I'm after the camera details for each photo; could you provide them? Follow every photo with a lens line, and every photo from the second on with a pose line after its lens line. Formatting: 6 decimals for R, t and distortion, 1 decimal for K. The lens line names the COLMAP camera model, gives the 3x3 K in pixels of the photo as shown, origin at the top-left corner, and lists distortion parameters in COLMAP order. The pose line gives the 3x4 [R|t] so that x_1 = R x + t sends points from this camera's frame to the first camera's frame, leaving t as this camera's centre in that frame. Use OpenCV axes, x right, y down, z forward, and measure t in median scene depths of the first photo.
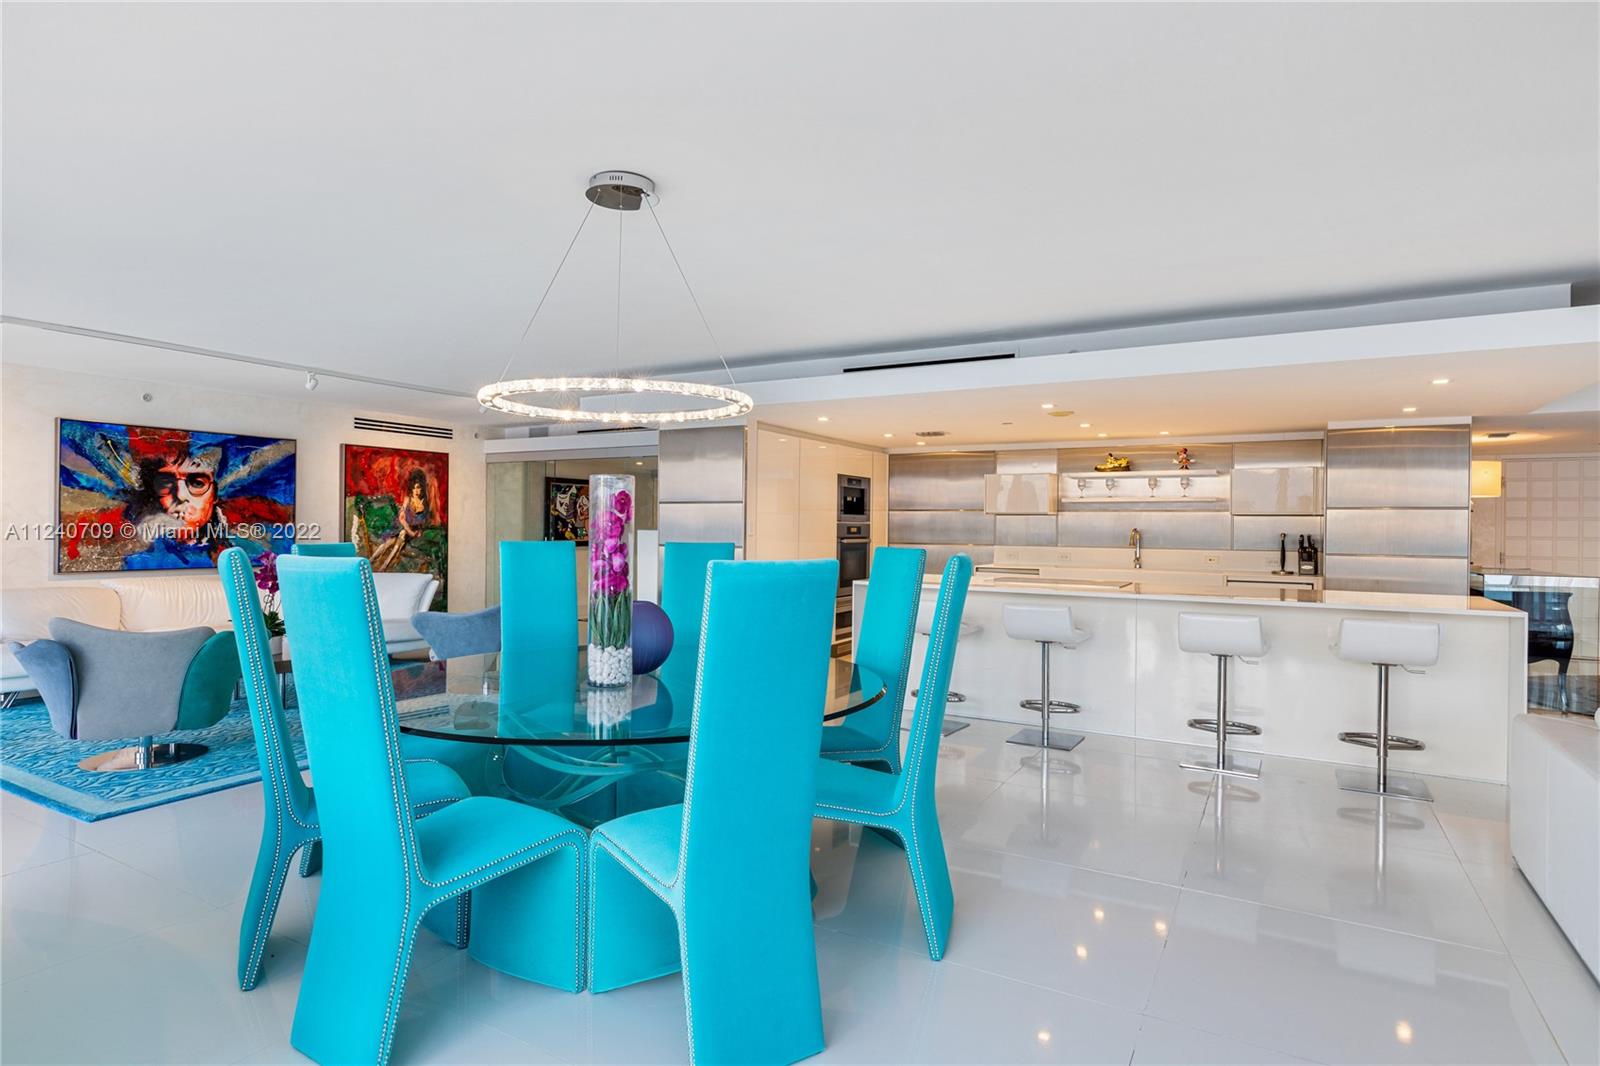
lens RADIAL K [[842.1, 0, 801.0], [0, 842.1, 529.2], [0, 0, 1]] dist [-0.000656, 0.000774]
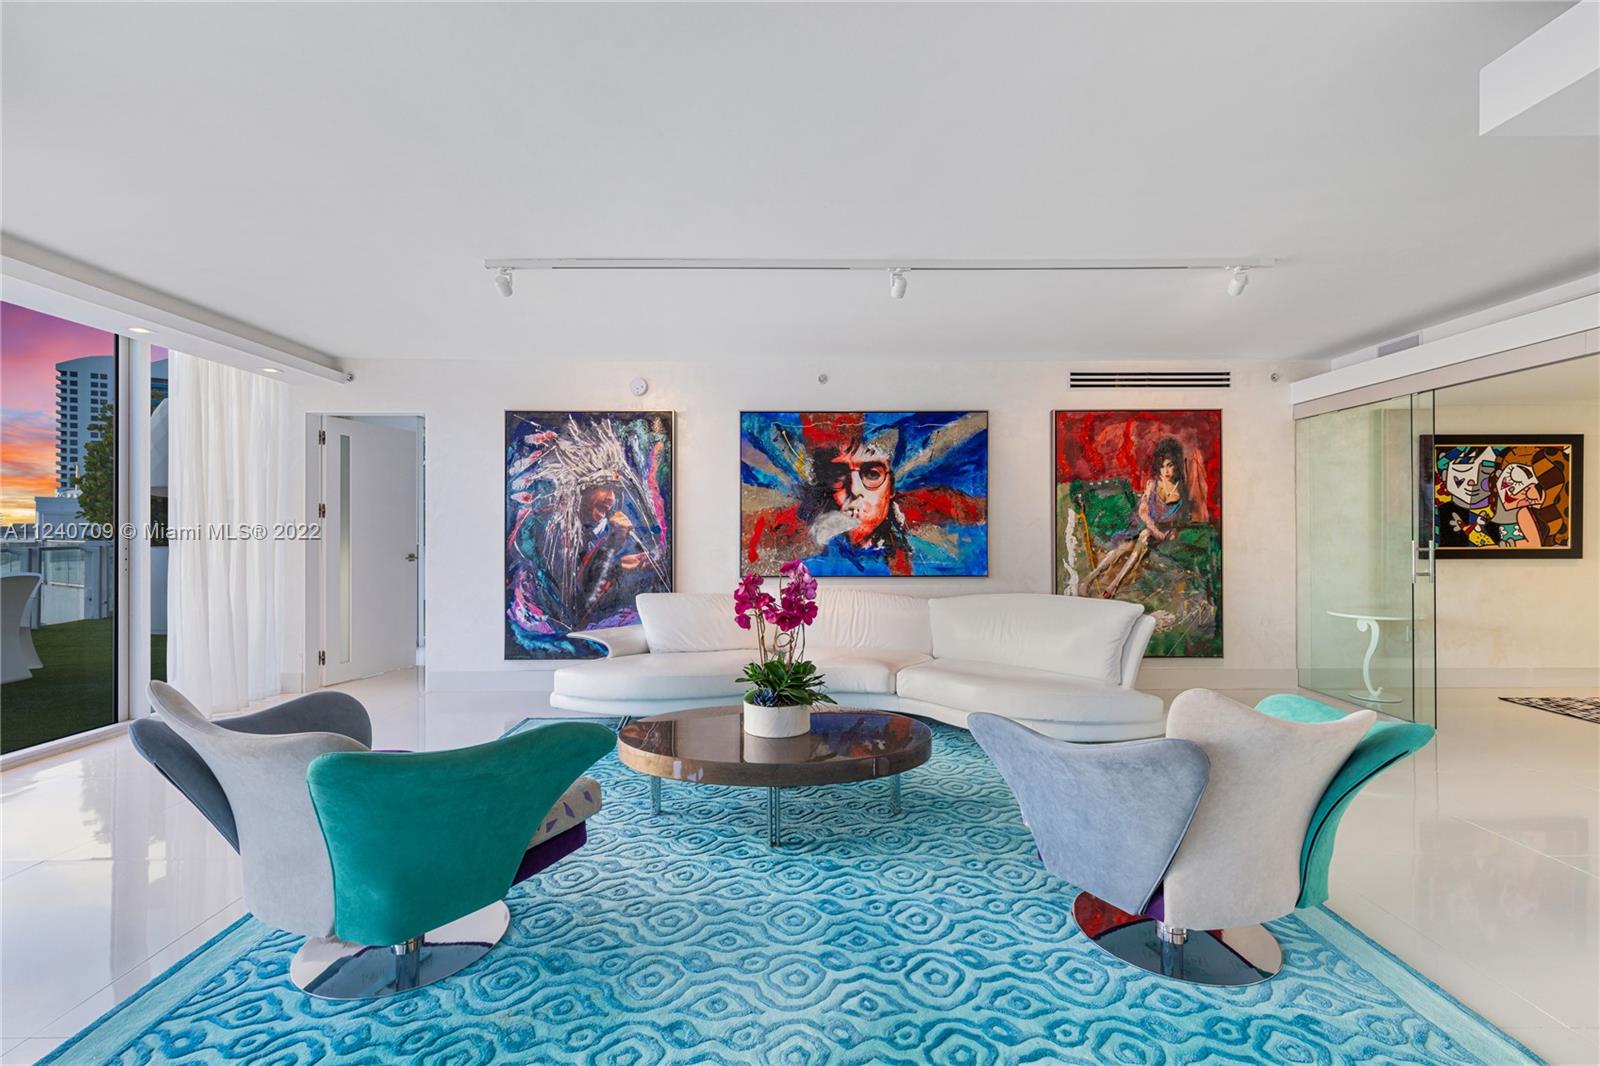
lens RADIAL K [[714.6, 0, 802.6], [0, 714.6, 529.4], [0, 0, 1]] dist [0.006526, -0.001041]
pose [[0.507618, -0.014002, -0.861468, -0.144015], [0.004231, 0.999896, -0.013758, 0.009148], [0.861572, 0.003339, 0.507625, 0.576036]]
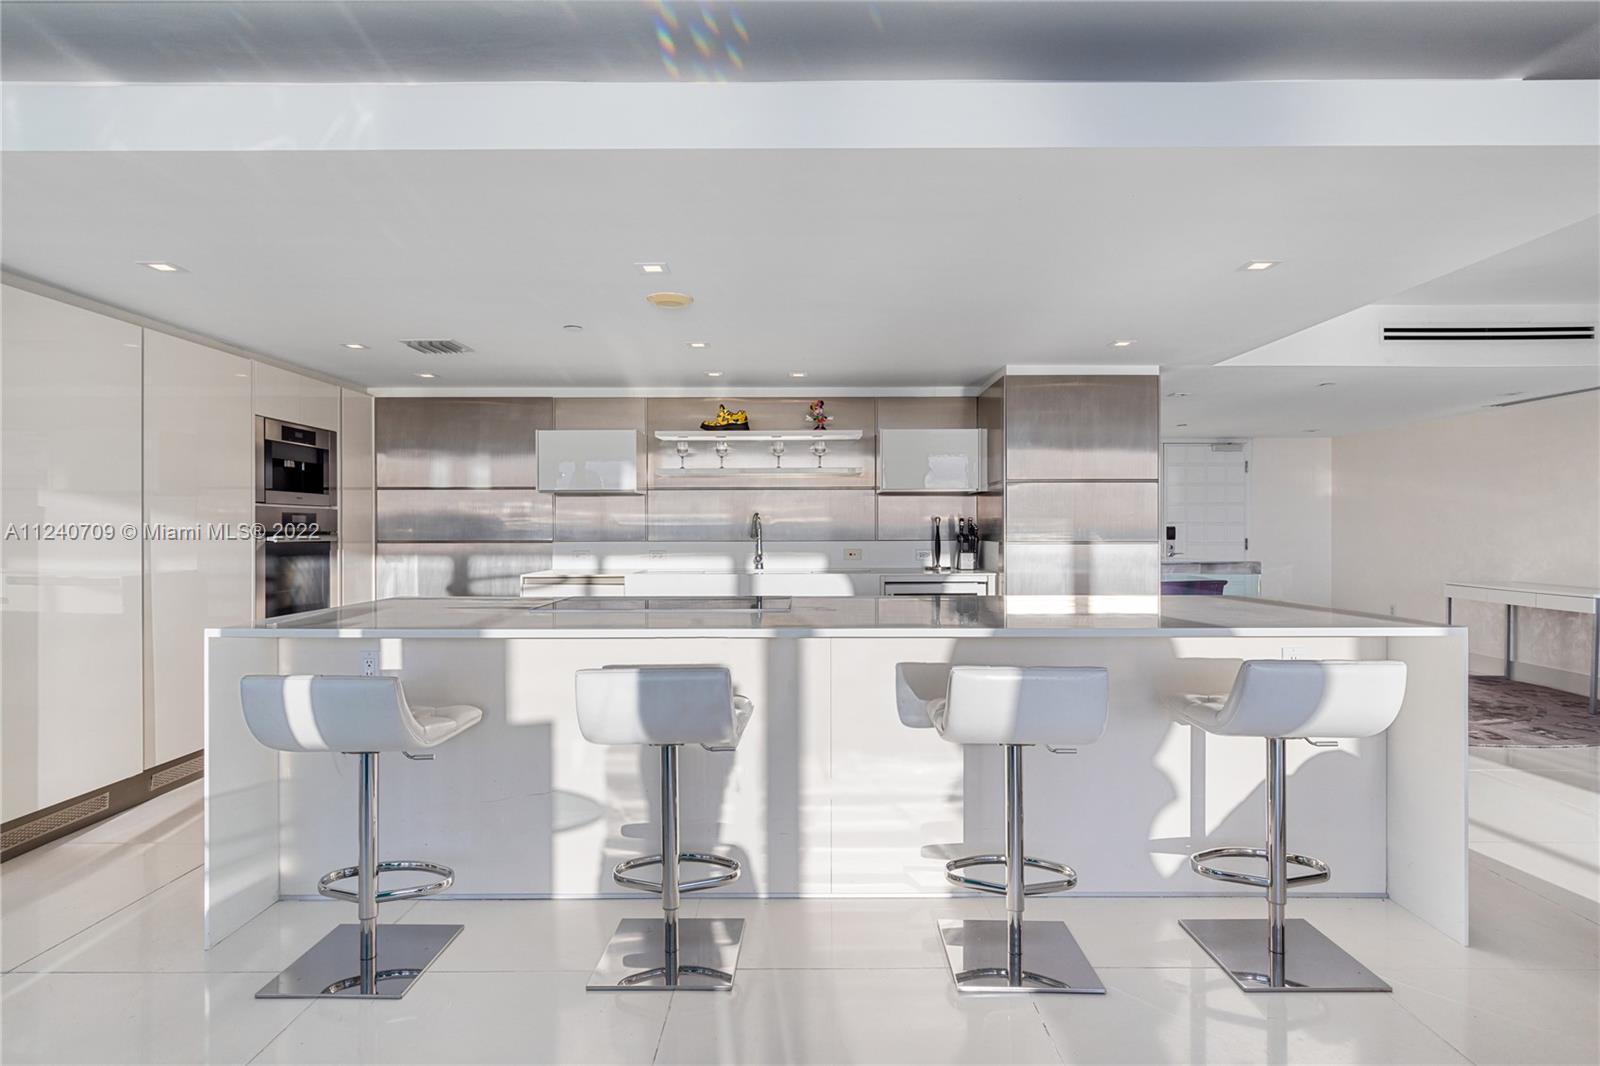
lens RADIAL K [[823.6, 0, 804.0], [0, 823.6, 530.9], [0, 0, 1]] dist [0.001547, -0.000729]
pose [[0.867938, -0.013978, 0.496476, 0.089708], [0.013021, 0.999901, 0.005388, 0.011038], [-0.496502, 0.001788, 0.868034, 0.383989]]
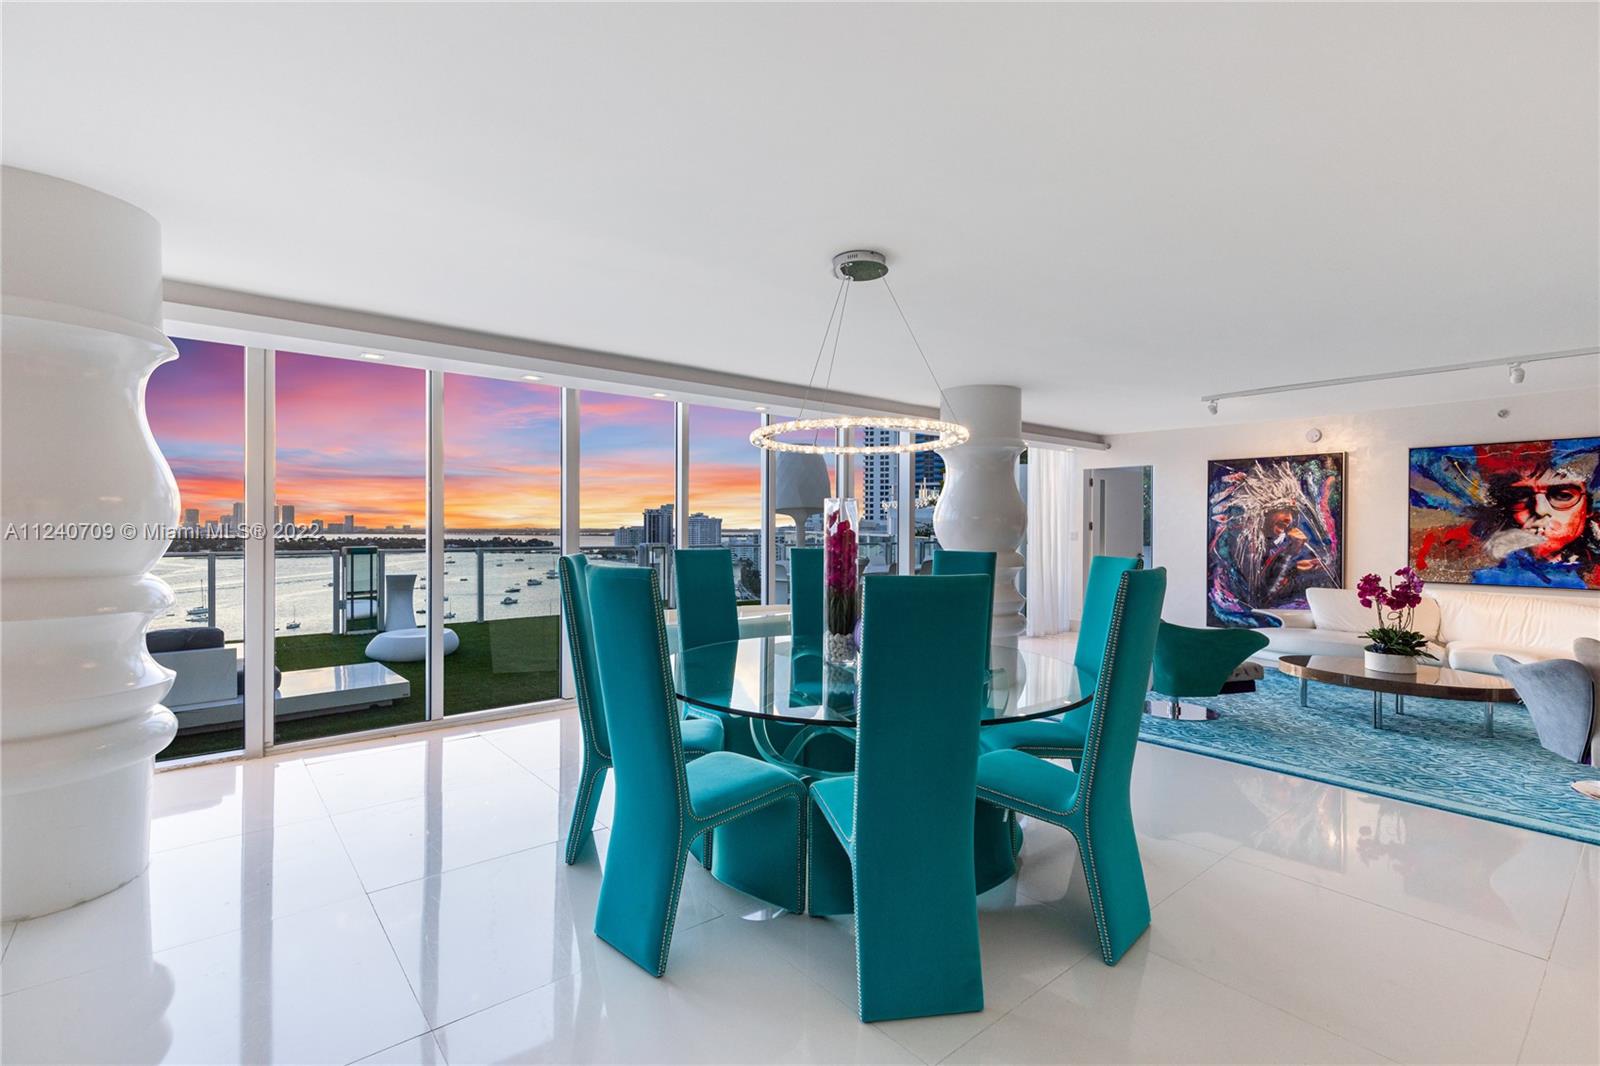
lens RADIAL K [[733.3, 0, 801.7], [0, 733.3, 528.8], [0, 0, 1]] dist [0.006724, 0.000130]
pose [[-0.342546, -0.010088, -0.939447, 0.316725], [-0.012351, 0.999904, -0.006234, -0.003390], [0.939420, 0.009468, -0.342638, 0.491715]]
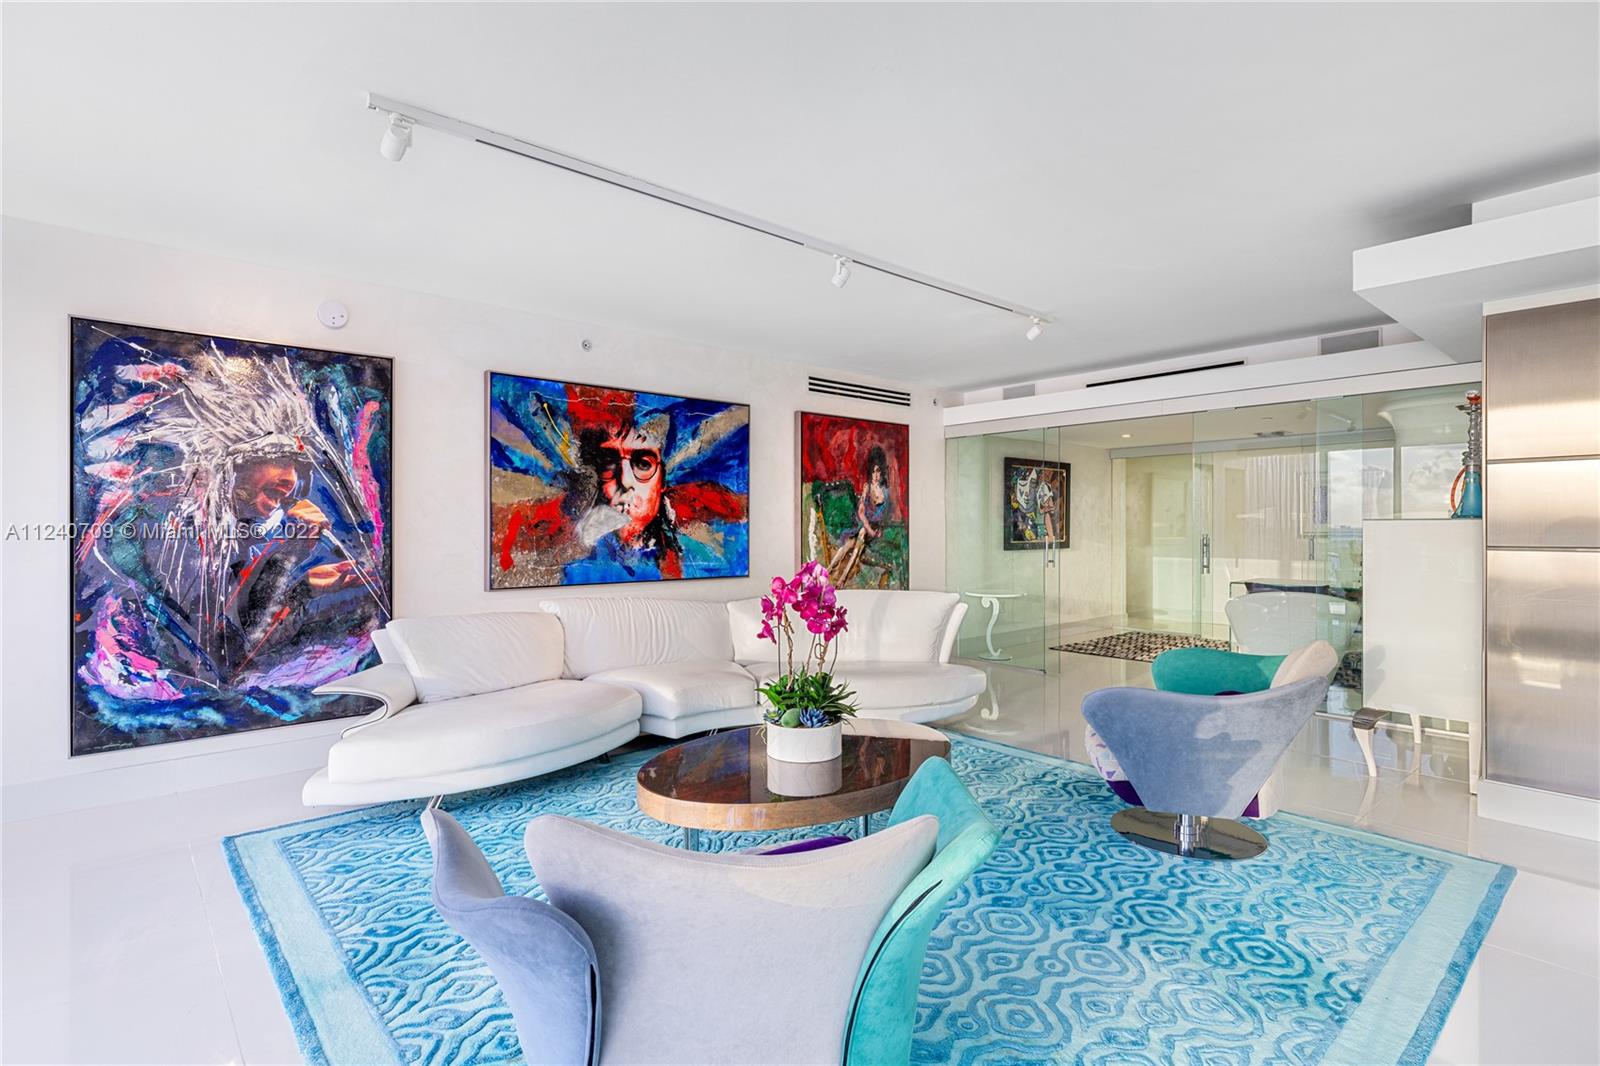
lens RADIAL K [[785.8, 0, 804.7], [0, 785.8, 529.0], [0, 0, 1]] dist [-0.000560, -0.000373]
pose [[0.949082, -0.011288, -0.314827, -0.369319], [0.009957, 0.999933, -0.005835, 0.006478], [0.314872, 0.002403, 0.949131, 0.399250]]
